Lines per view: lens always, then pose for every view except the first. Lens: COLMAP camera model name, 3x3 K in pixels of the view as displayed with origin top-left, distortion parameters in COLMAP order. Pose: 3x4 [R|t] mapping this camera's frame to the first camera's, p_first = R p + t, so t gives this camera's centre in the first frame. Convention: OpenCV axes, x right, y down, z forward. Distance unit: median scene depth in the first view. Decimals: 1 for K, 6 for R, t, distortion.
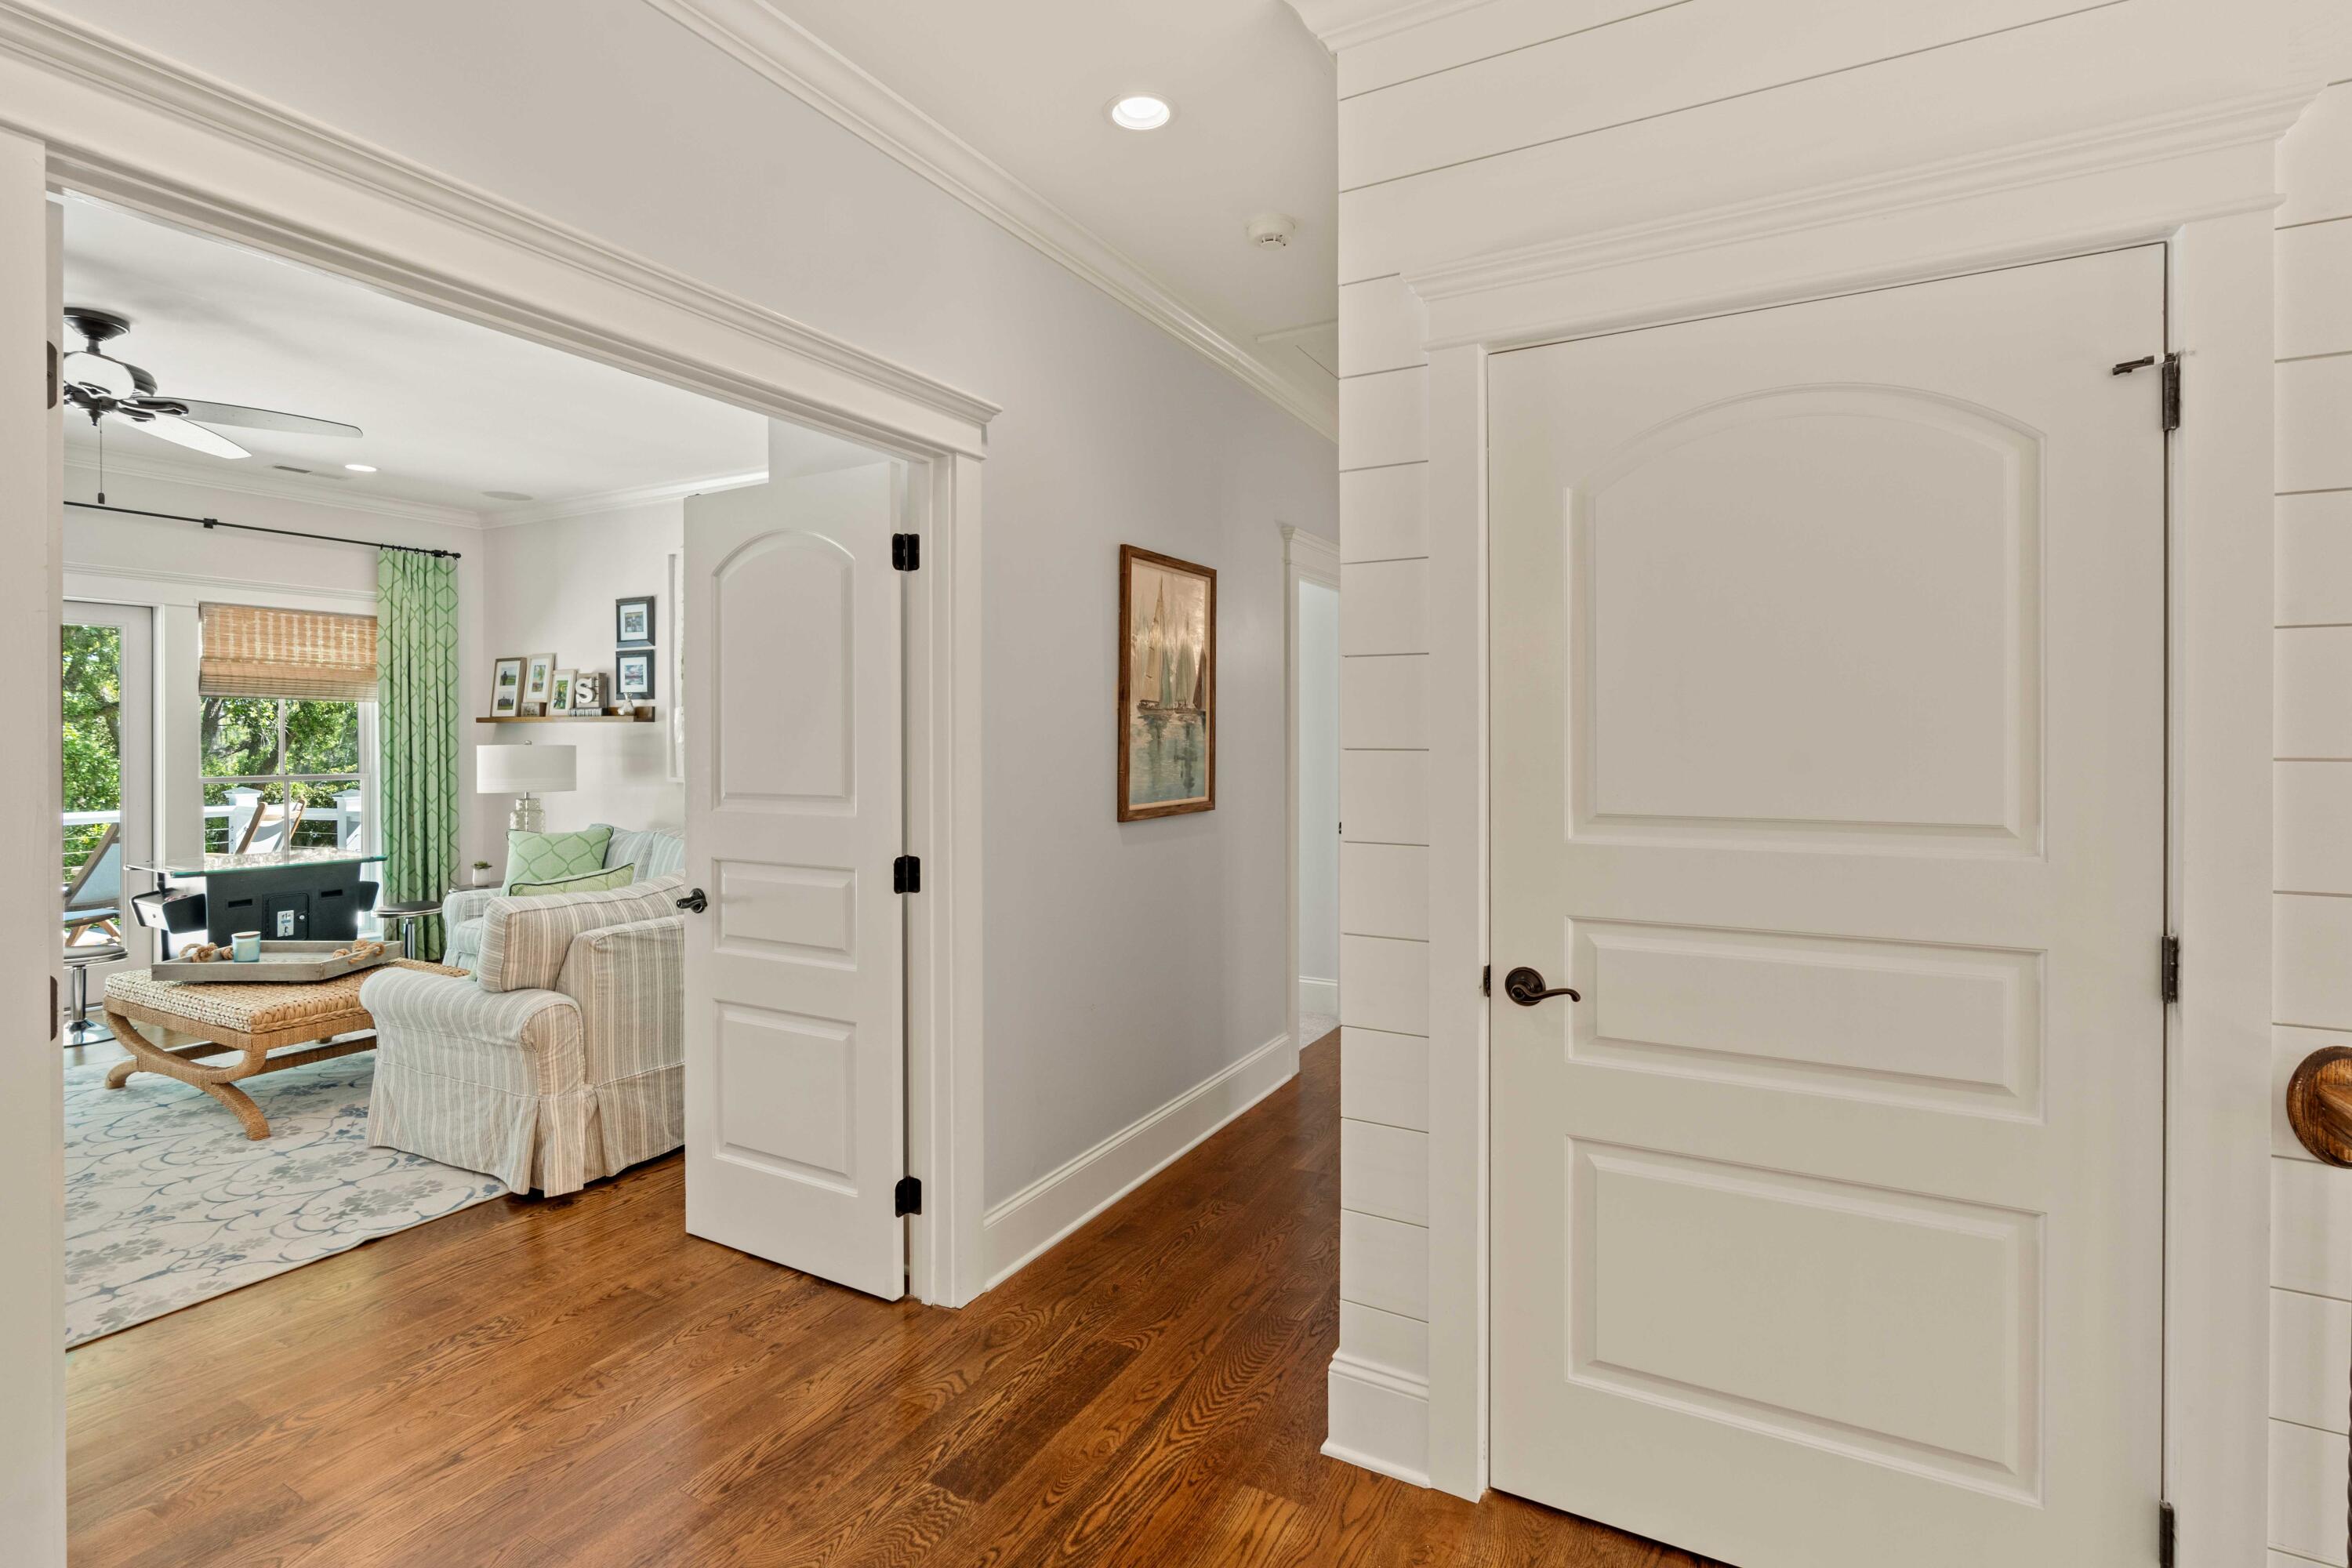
lens RADIAL K [[1073.9, 0, 1205.3], [0, 1073.9, 743.6], [0, 0, 1]] dist [-0.011385, 0.003163]
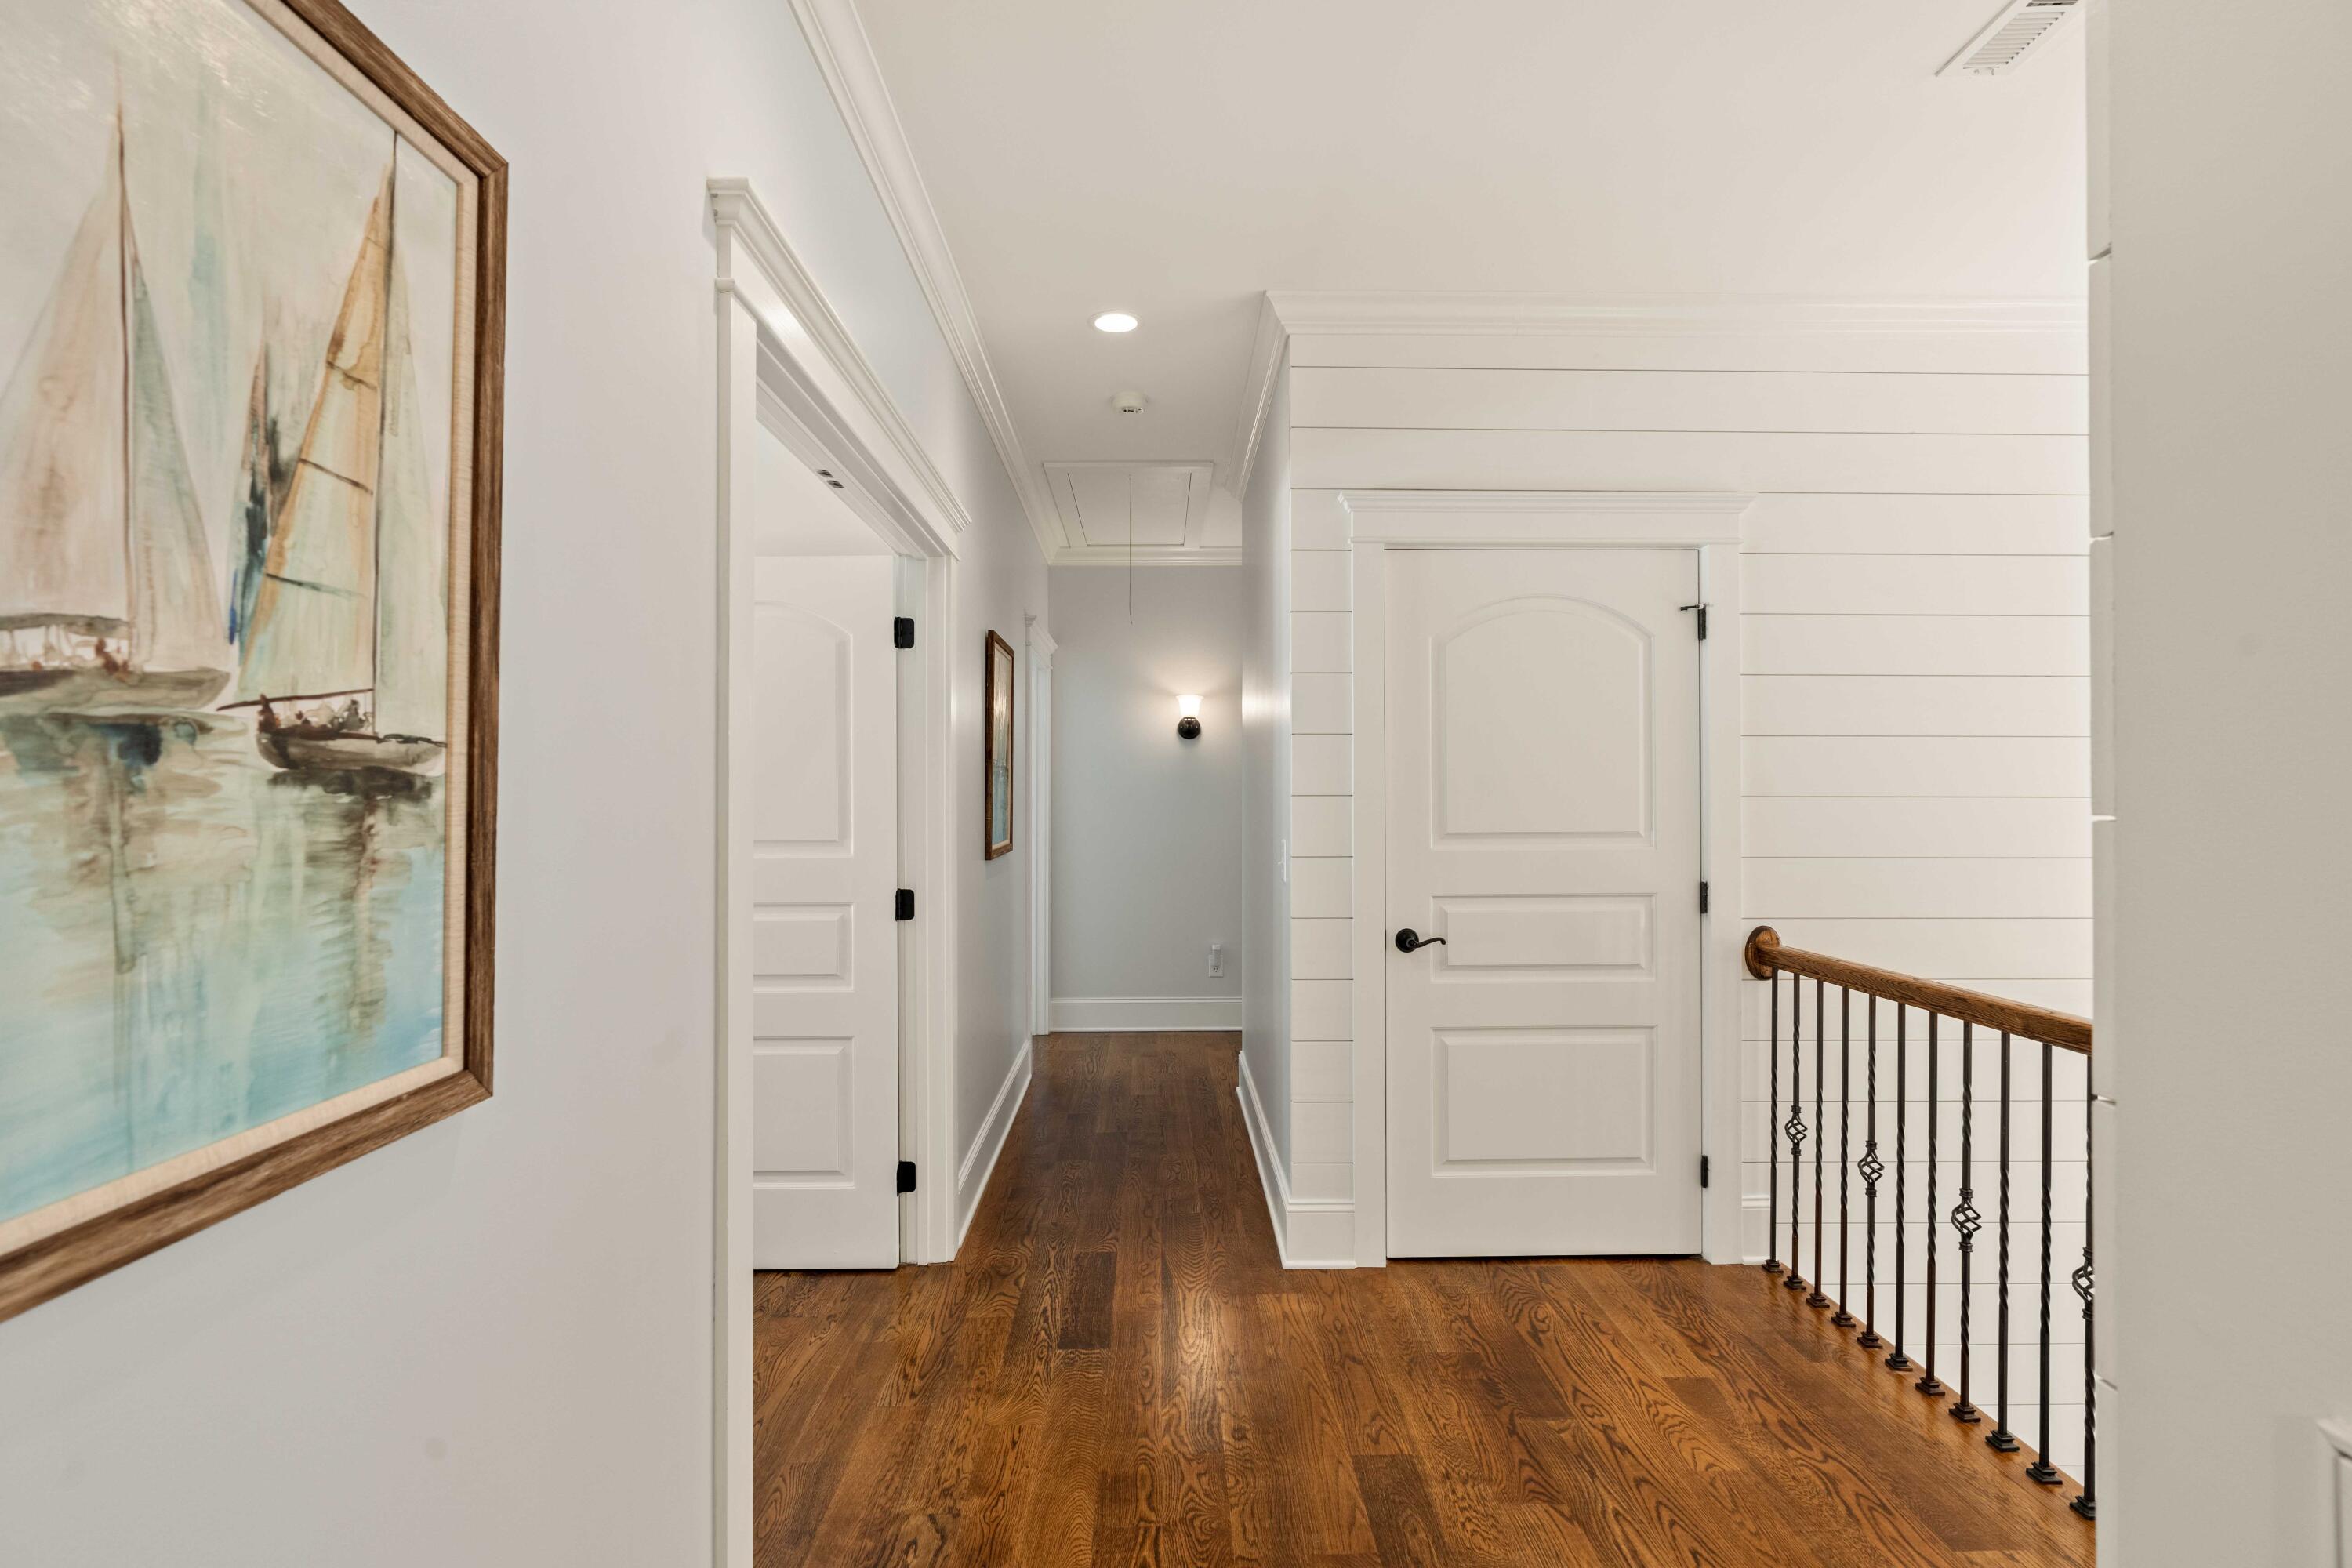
lens RADIAL K [[1073.9, 0, 1174.0], [0, 1073.9, 784.3], [0, 0, 1]] dist [-0.011385, 0.003163]
pose [[0.866153, 0.000376, 0.499779, -0.736346], [0.005569, 0.999930, -0.010403, 0.003942], [-0.499748, 0.011794, 0.866091, -0.213057]]
